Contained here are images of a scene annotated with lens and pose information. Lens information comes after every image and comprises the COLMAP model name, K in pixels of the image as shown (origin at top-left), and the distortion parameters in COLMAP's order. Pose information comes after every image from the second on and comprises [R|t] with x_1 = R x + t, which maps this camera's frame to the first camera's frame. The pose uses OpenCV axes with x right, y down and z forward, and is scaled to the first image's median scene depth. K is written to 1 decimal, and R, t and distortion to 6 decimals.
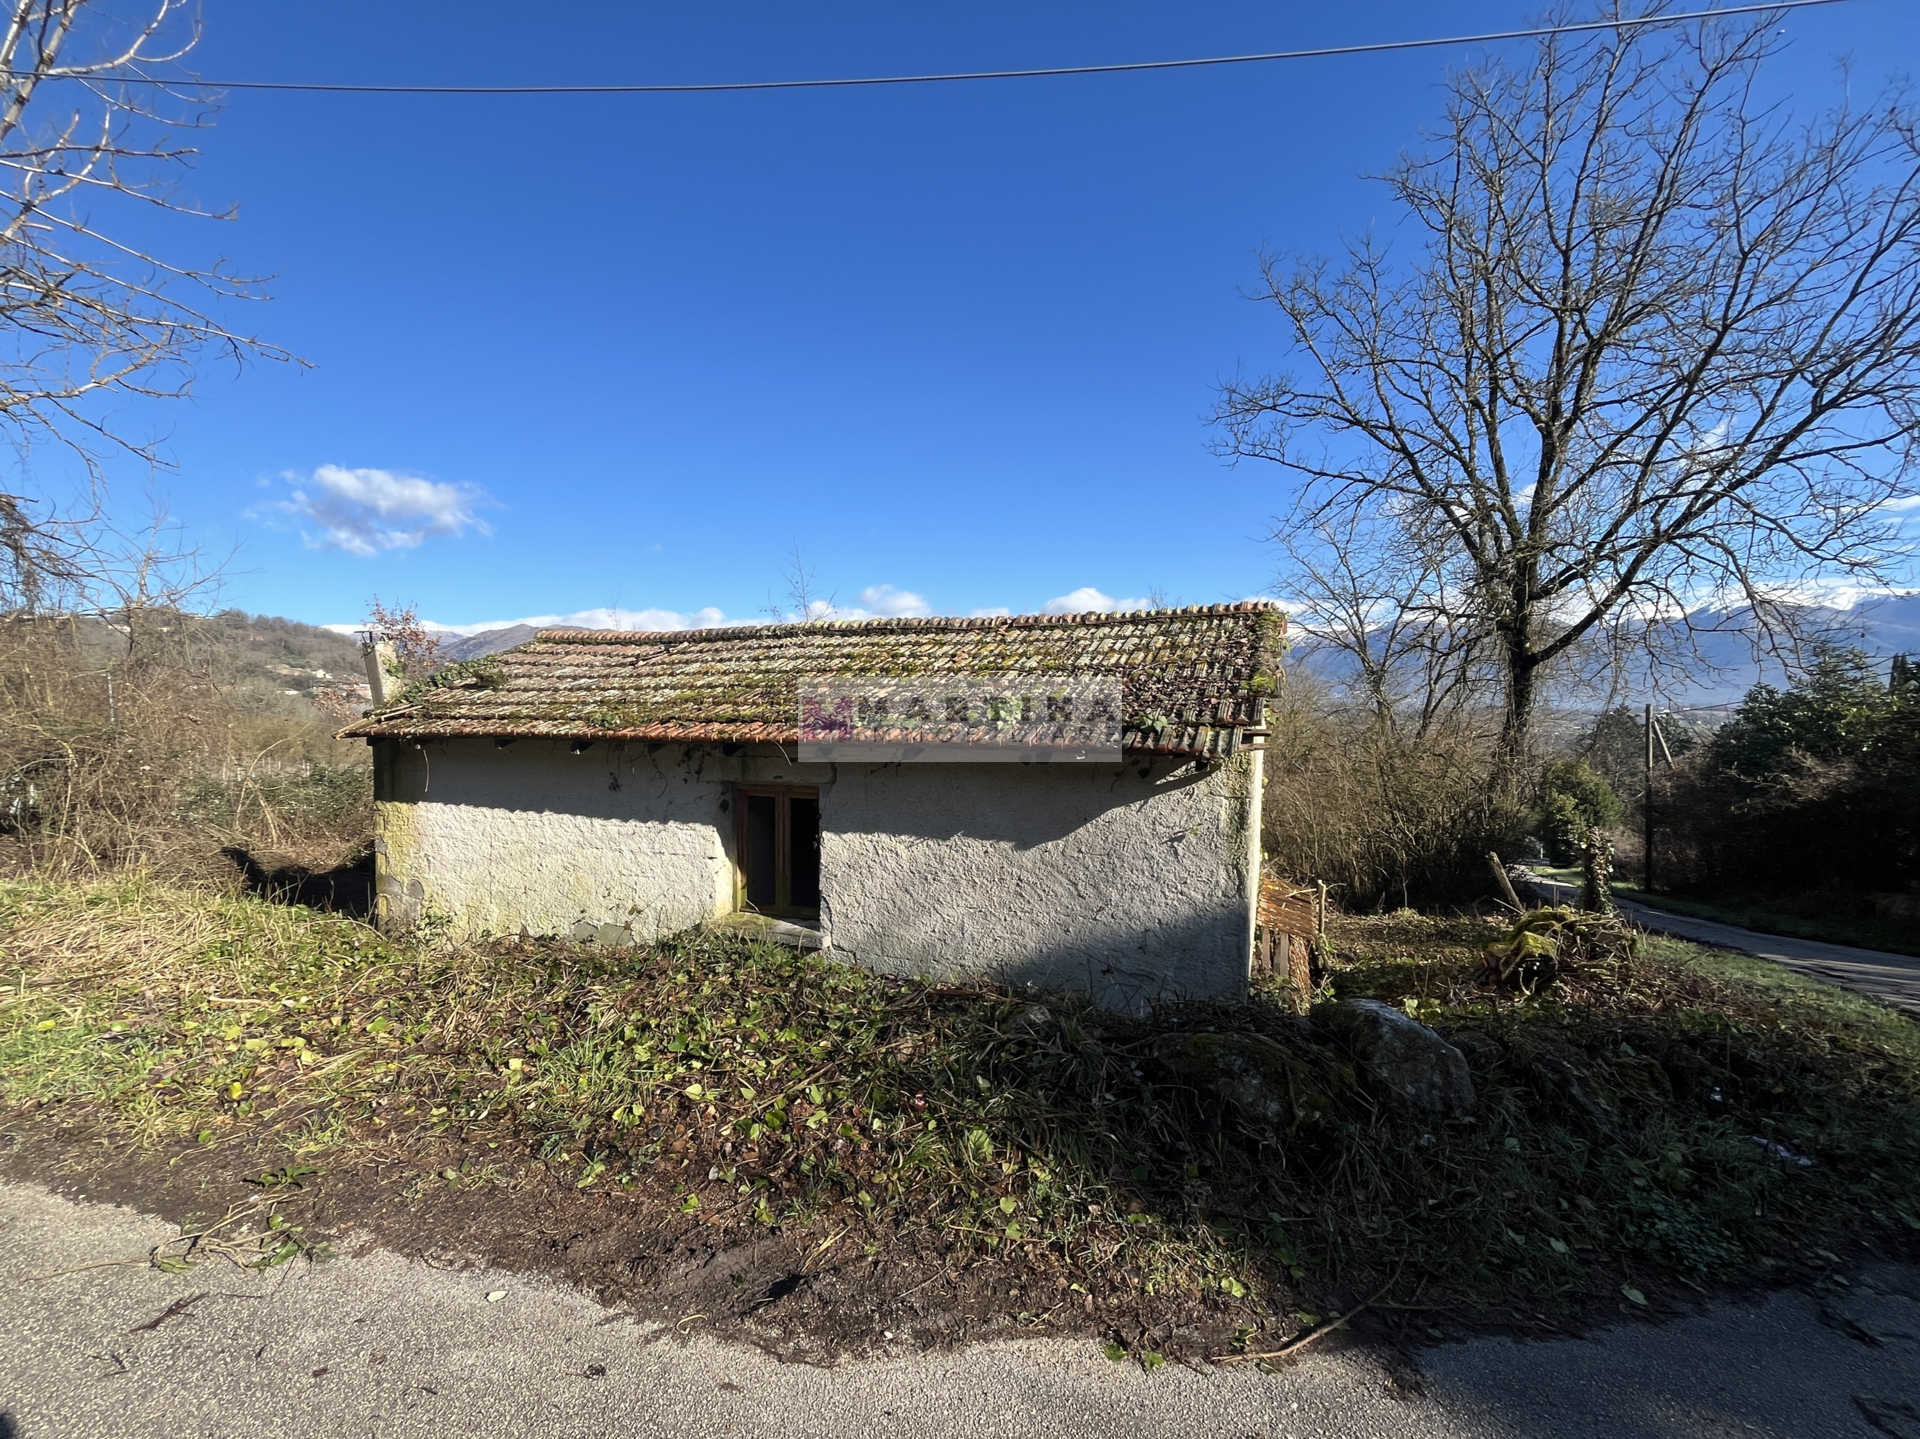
lens RADIAL K [[774.5, 0, 955.1], [0, 774.5, 727.2], [0, 0, 1]] dist [-0.002223, 0.000097]
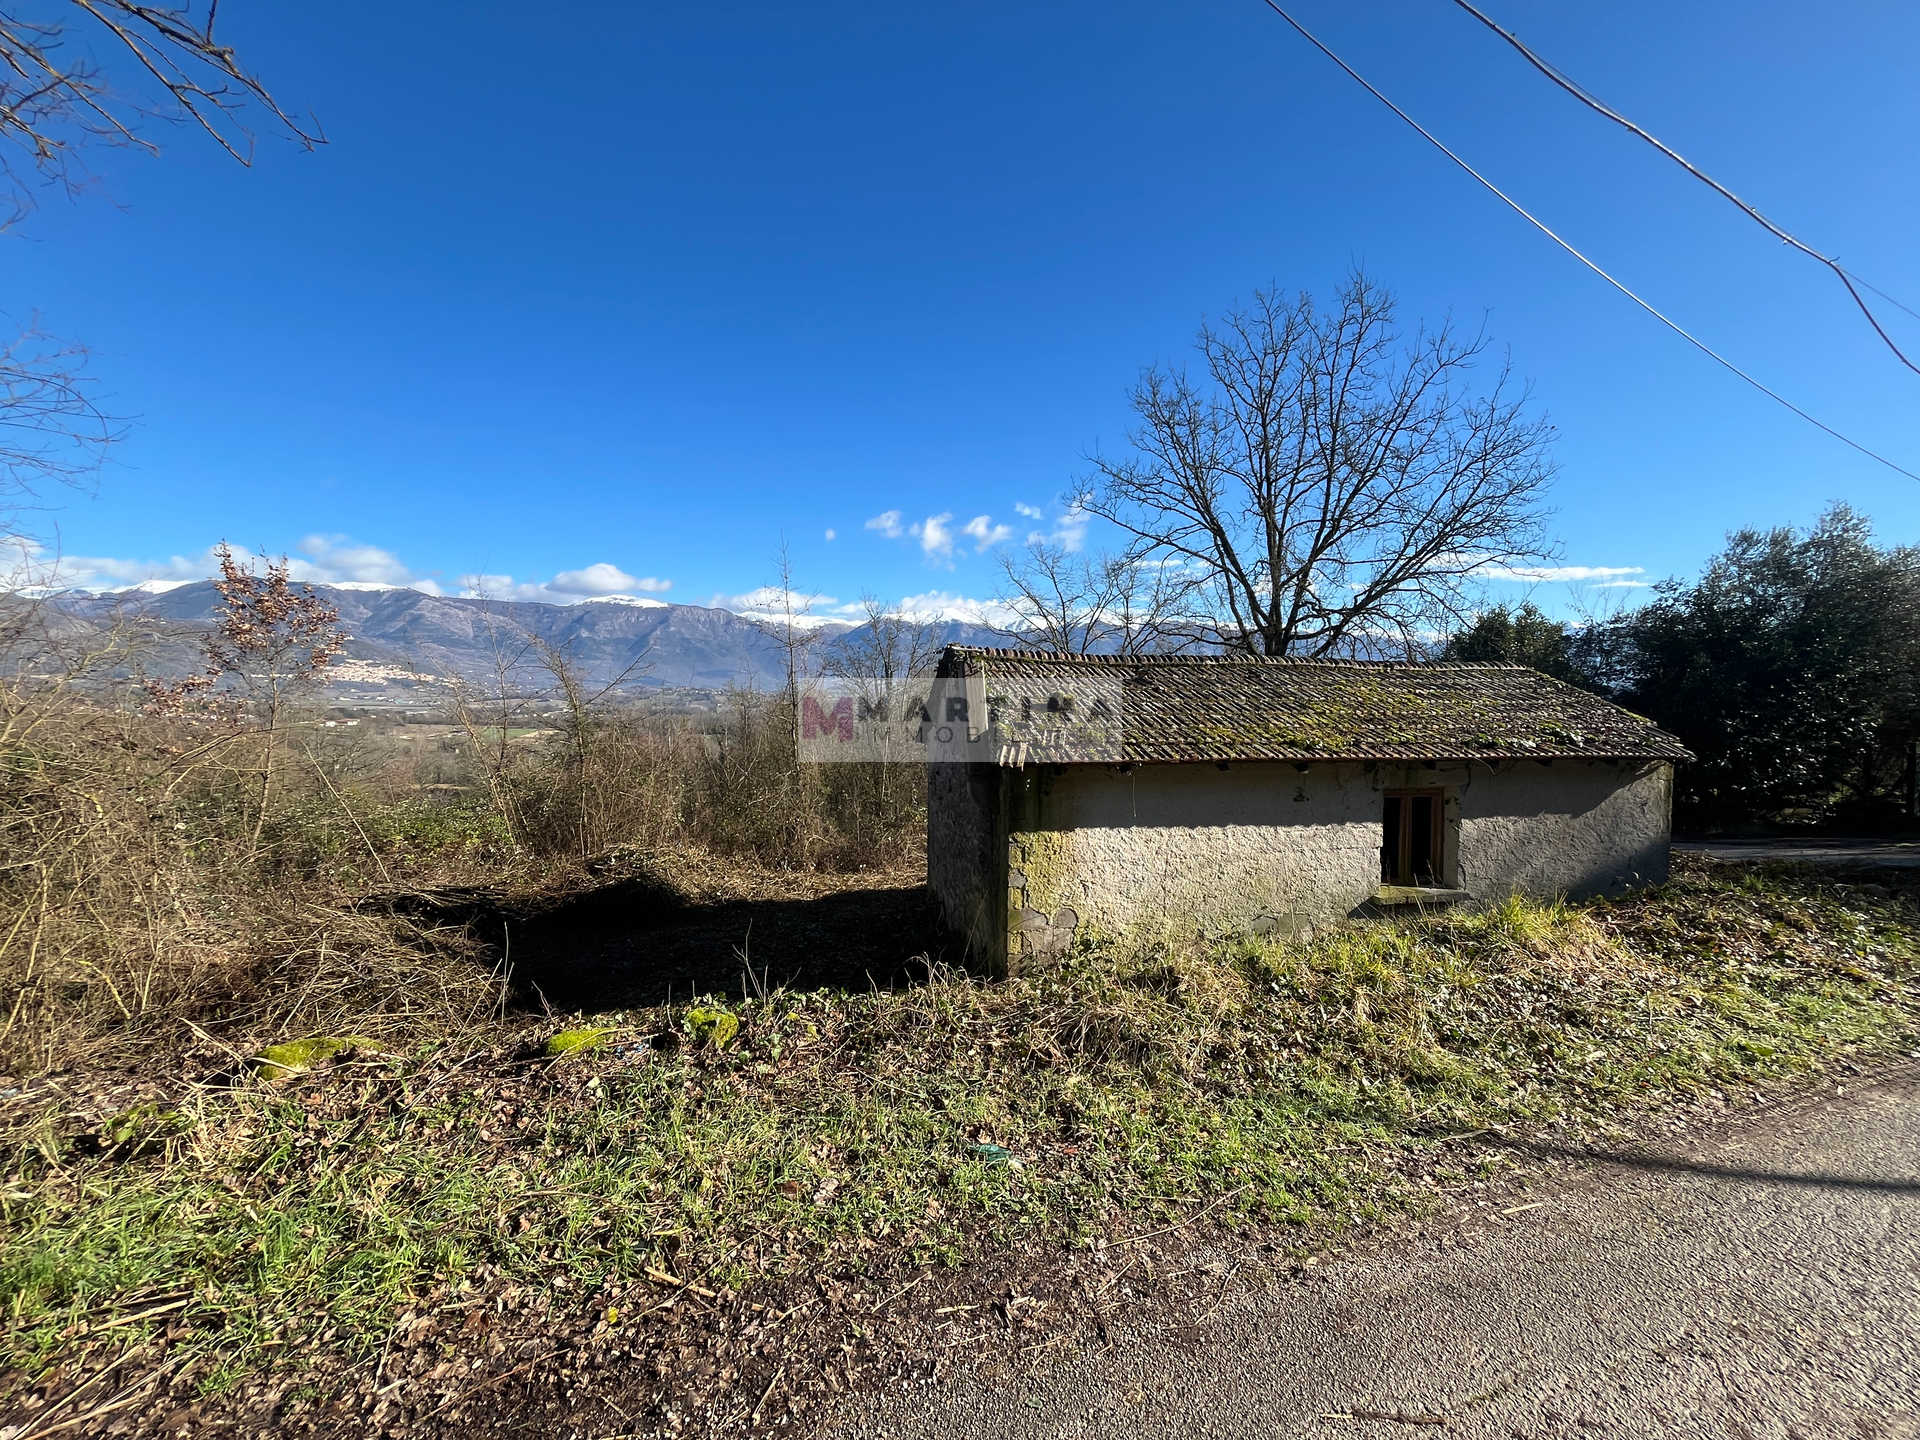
lens RADIAL K [[774.5, 0, 951.4], [0, 774.5, 711.3], [0, 0, 1]] dist [-0.002223, 0.000097]
pose [[0.824959, -0.002597, 0.565187, -1.537892], [0.003856, 0.999992, -0.001034, -0.058860], [-0.565179, 0.003032, 0.824962, 0.302855]]
